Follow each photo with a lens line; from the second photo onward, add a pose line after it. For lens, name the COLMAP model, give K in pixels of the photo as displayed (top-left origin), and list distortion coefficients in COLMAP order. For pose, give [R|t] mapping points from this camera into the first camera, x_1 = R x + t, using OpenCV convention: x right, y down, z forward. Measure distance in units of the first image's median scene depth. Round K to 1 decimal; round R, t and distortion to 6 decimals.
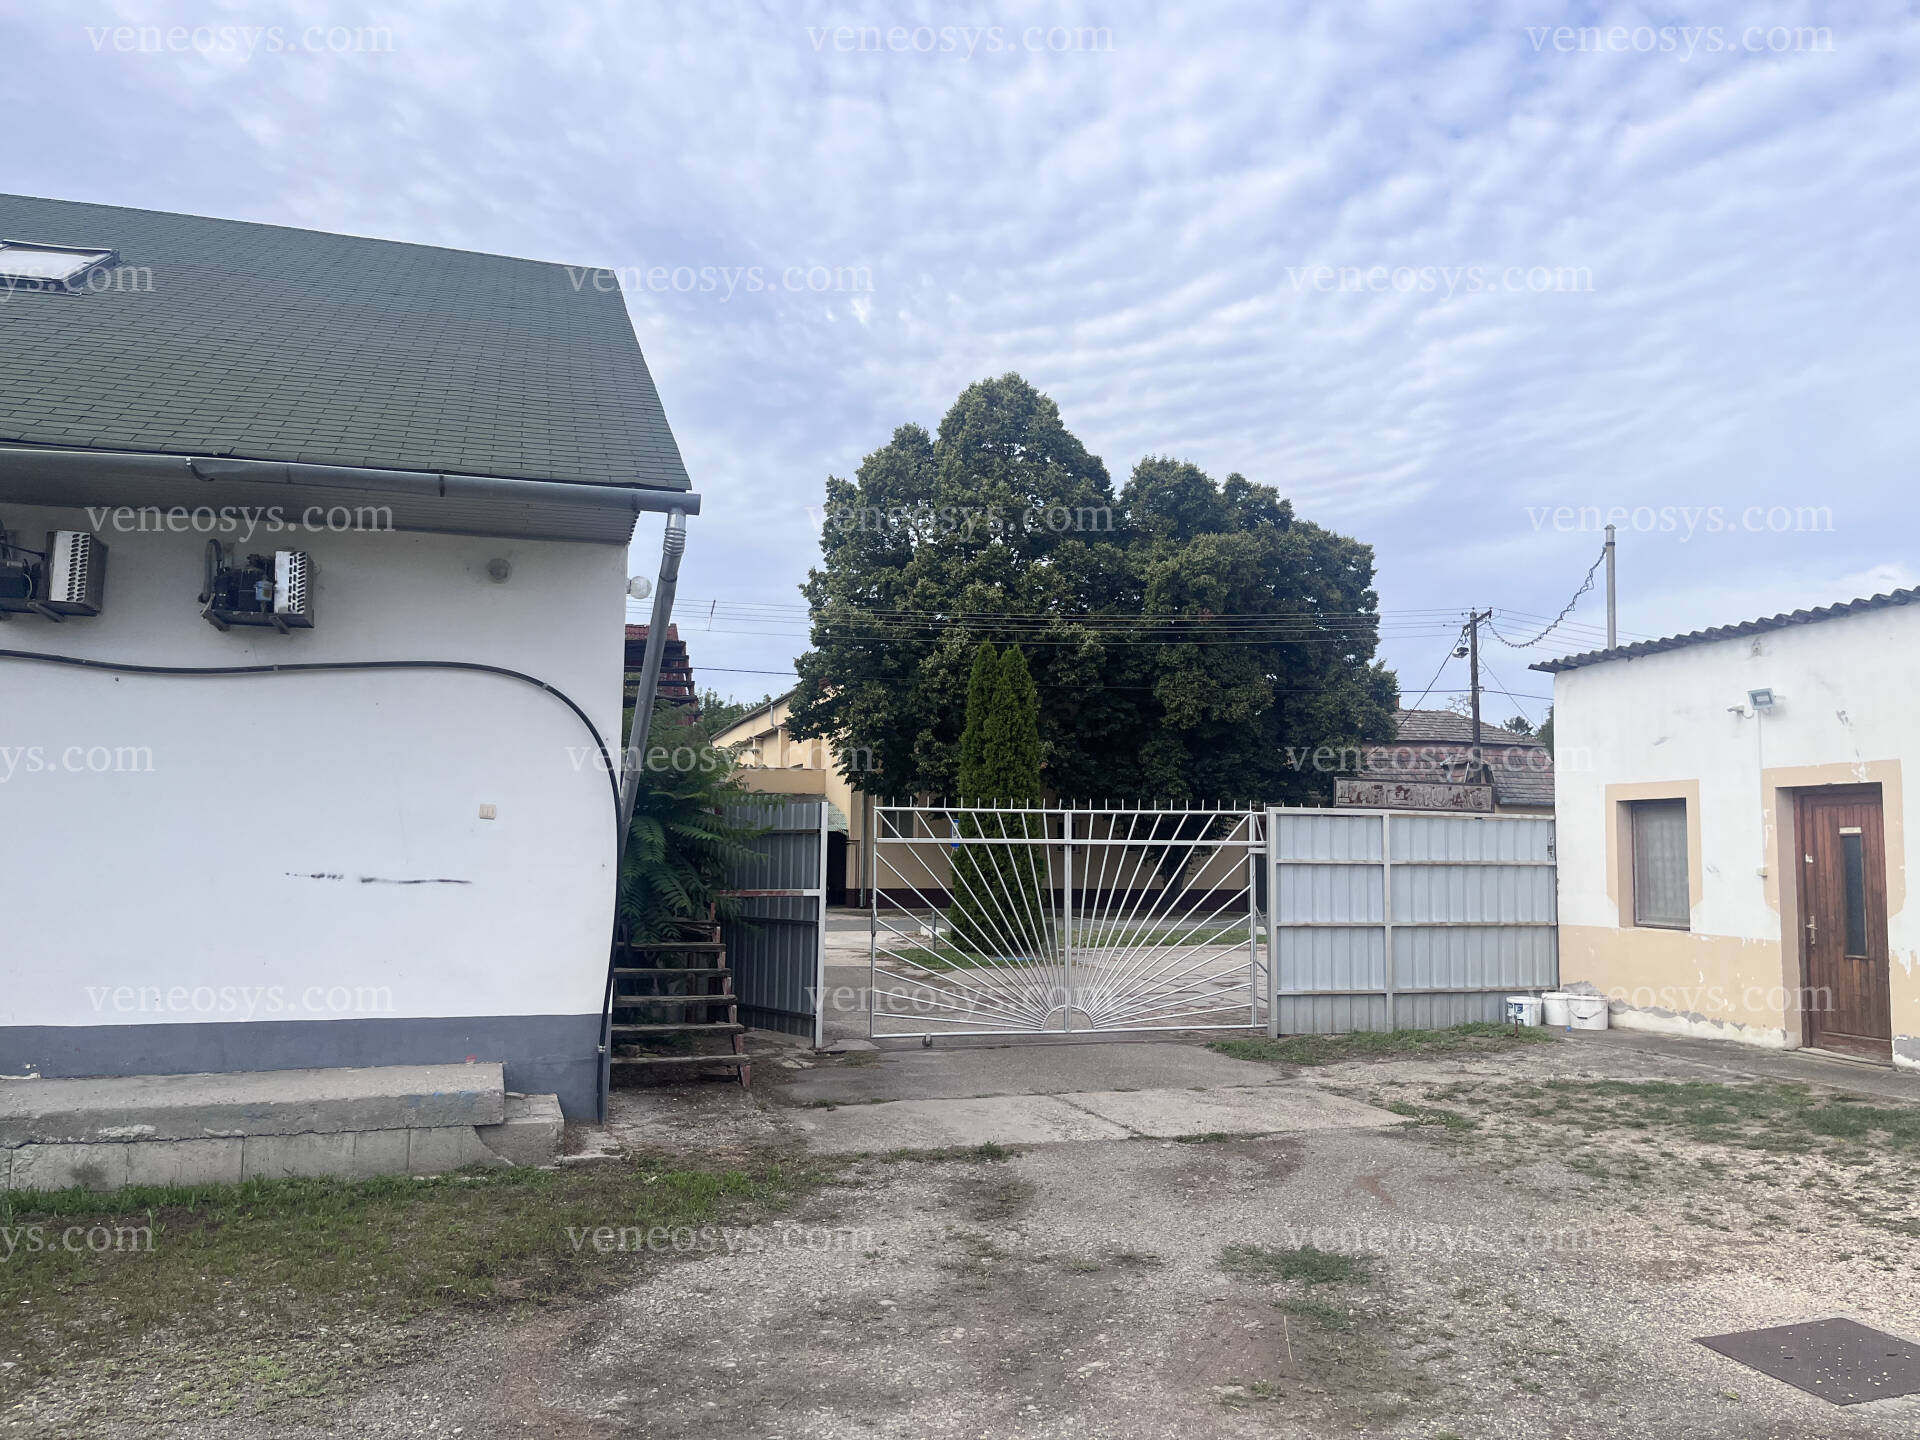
lens RADIAL K [[1411.1, 0, 960.0], [0, 1411.1, 720.0], [0, 0, 1]] dist [0.160208, -0.003781]
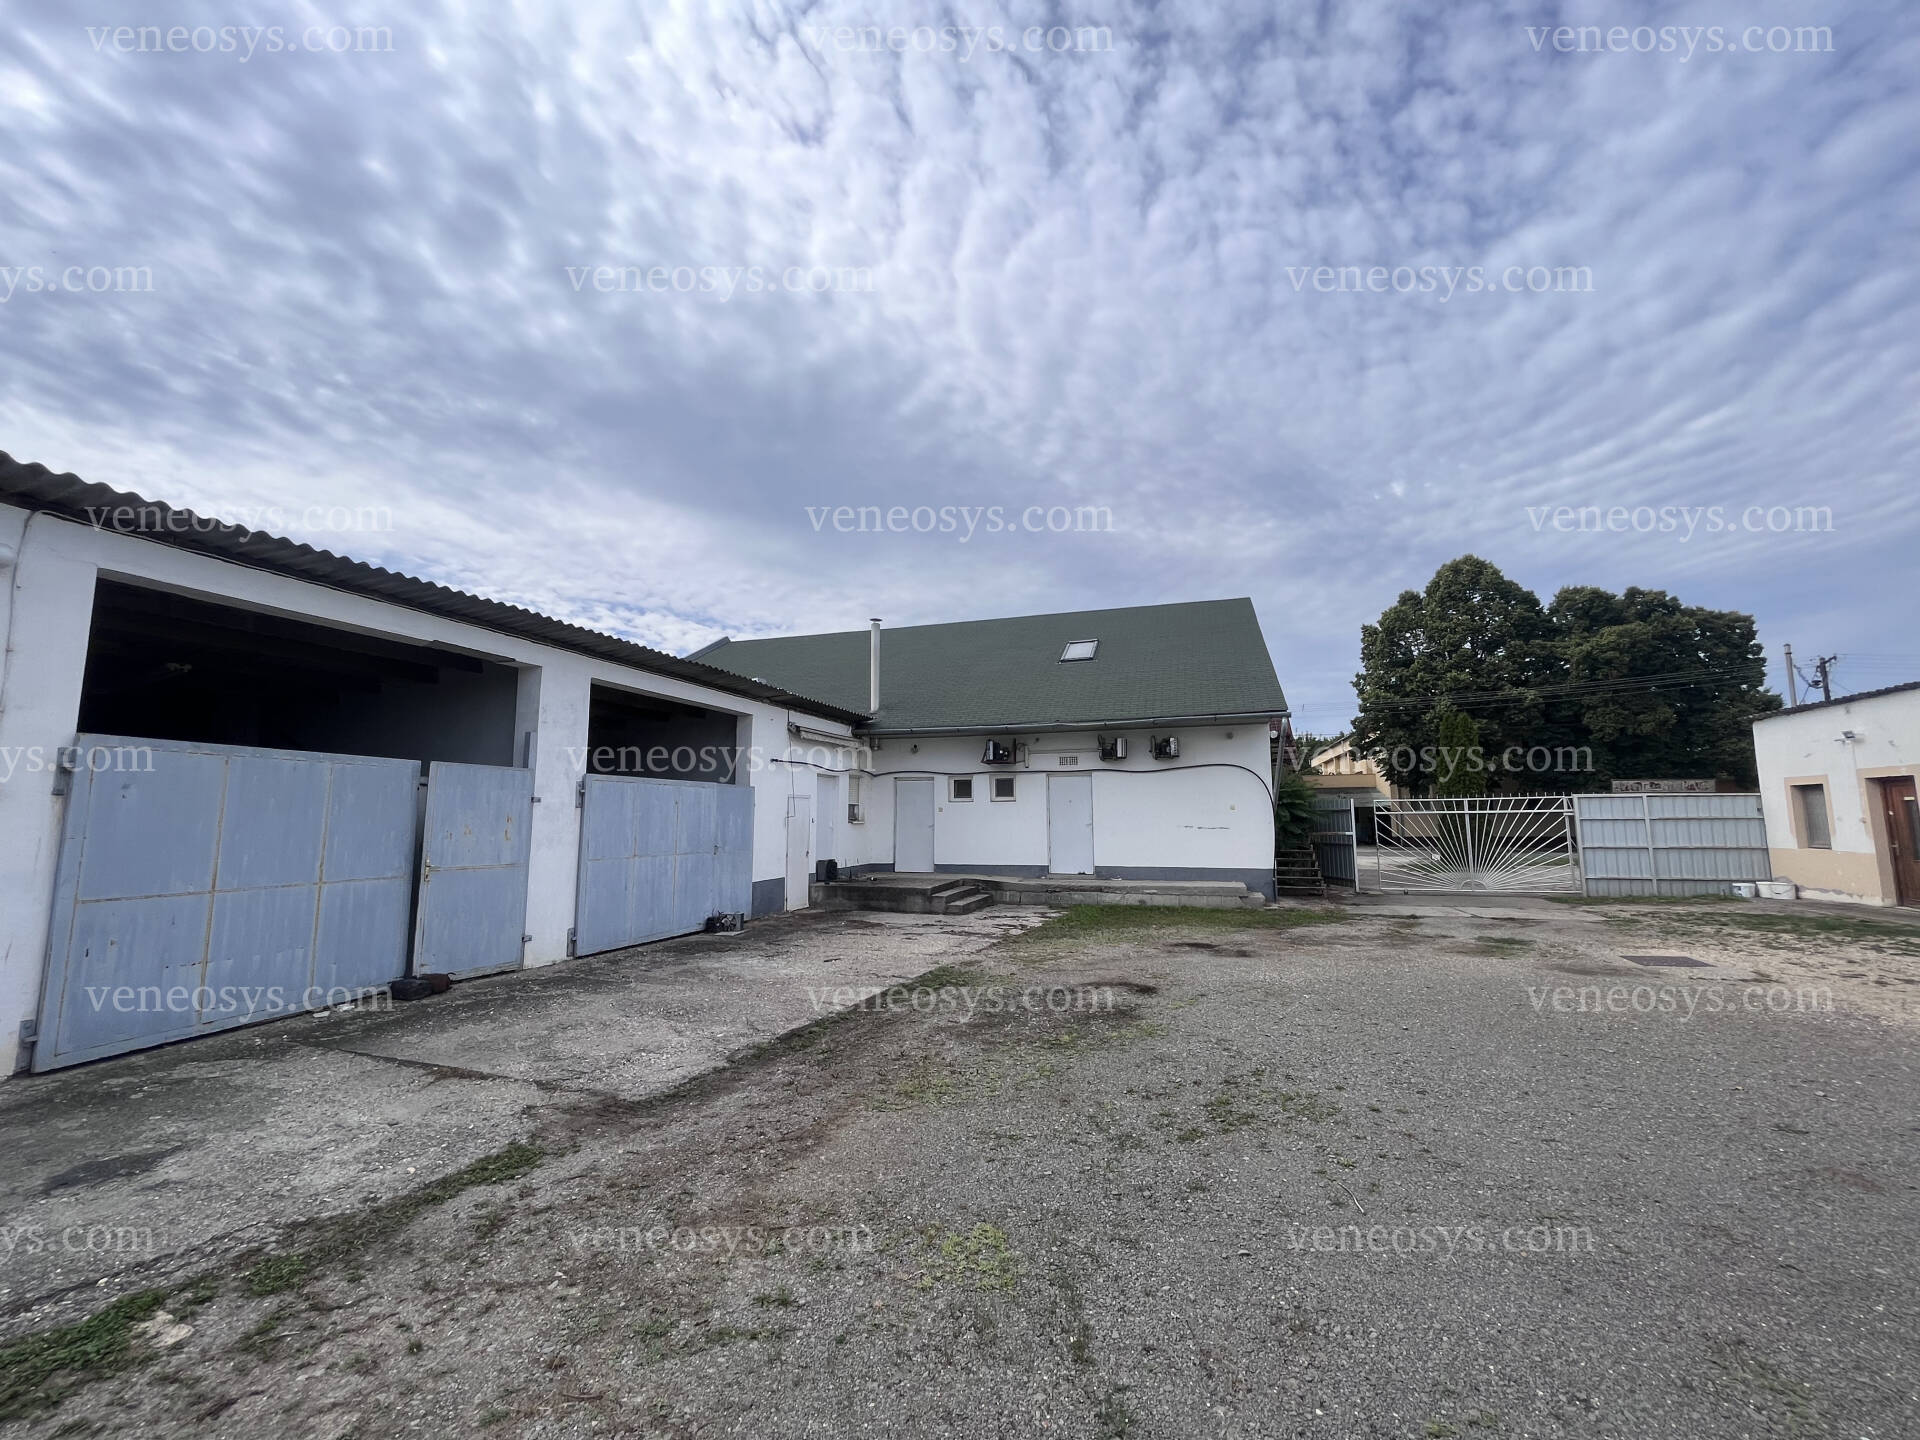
lens RADIAL K [[773.1, 0, 953.1], [0, 773.1, 725.5], [0, 0, 1]] dist [-0.003756, -0.000066]
pose [[0.810201, -0.083169, -0.580222, 0.056711], [0.068101, 0.996535, -0.047749, -0.020254], [0.582183, -0.000827, 0.813058, -0.199304]]
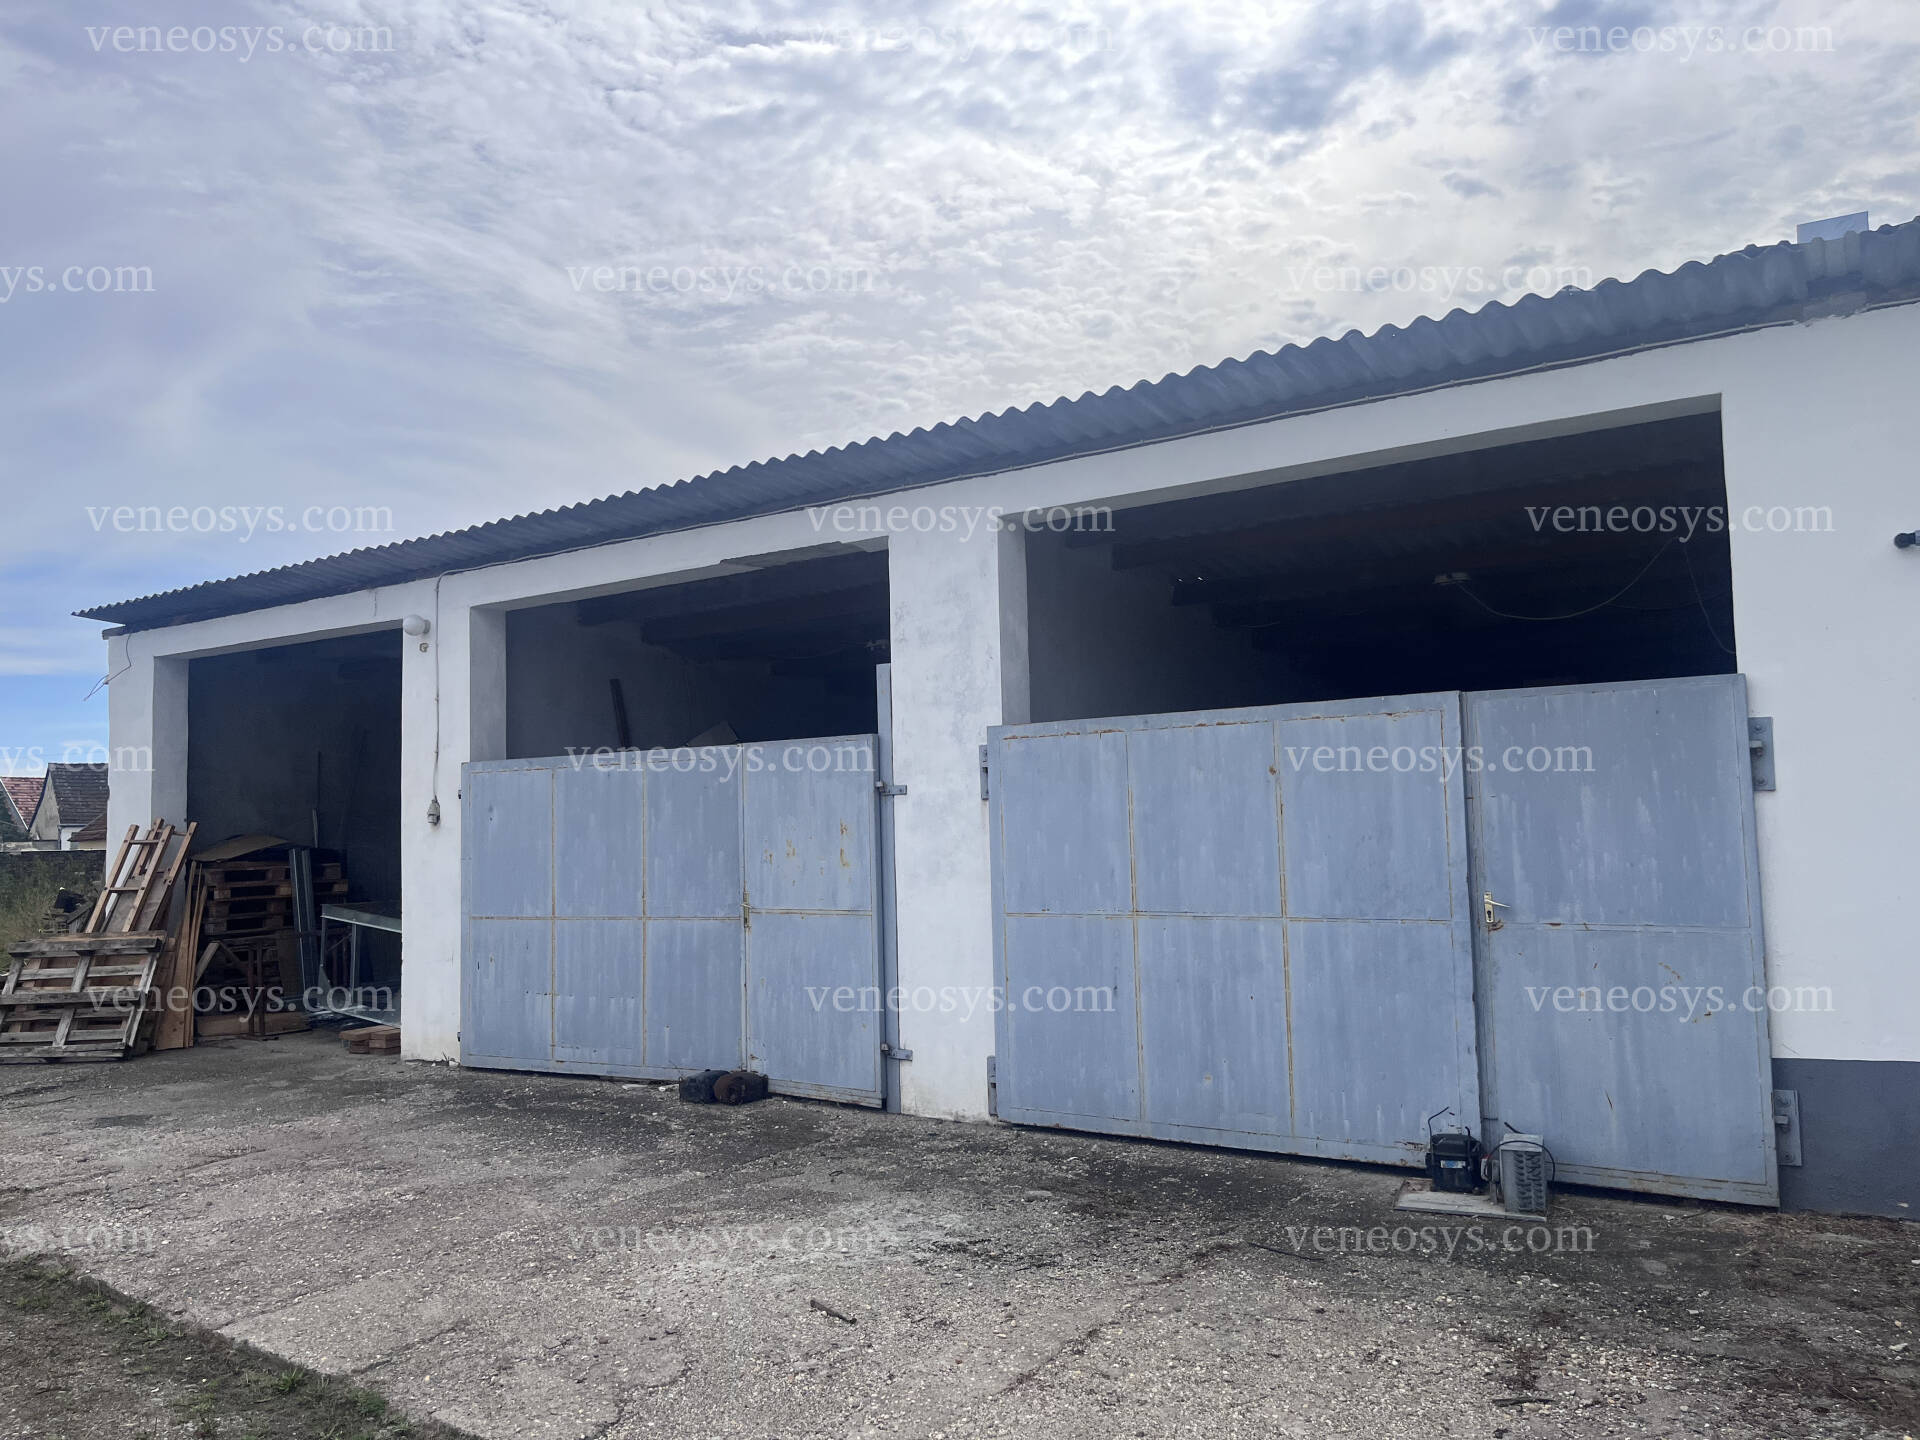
lens RADIAL K [[1443.9, 0, 1045.7], [0, 1443.9, 727.4], [0, 0, 1]] dist [0.038791, -0.071606]
pose [[-0.791858, -0.041187, -0.609314, -0.123568], [0.075105, 0.983582, -0.164091, 0.027725], [0.606069, -0.175700, -0.775764, 0.266732]]
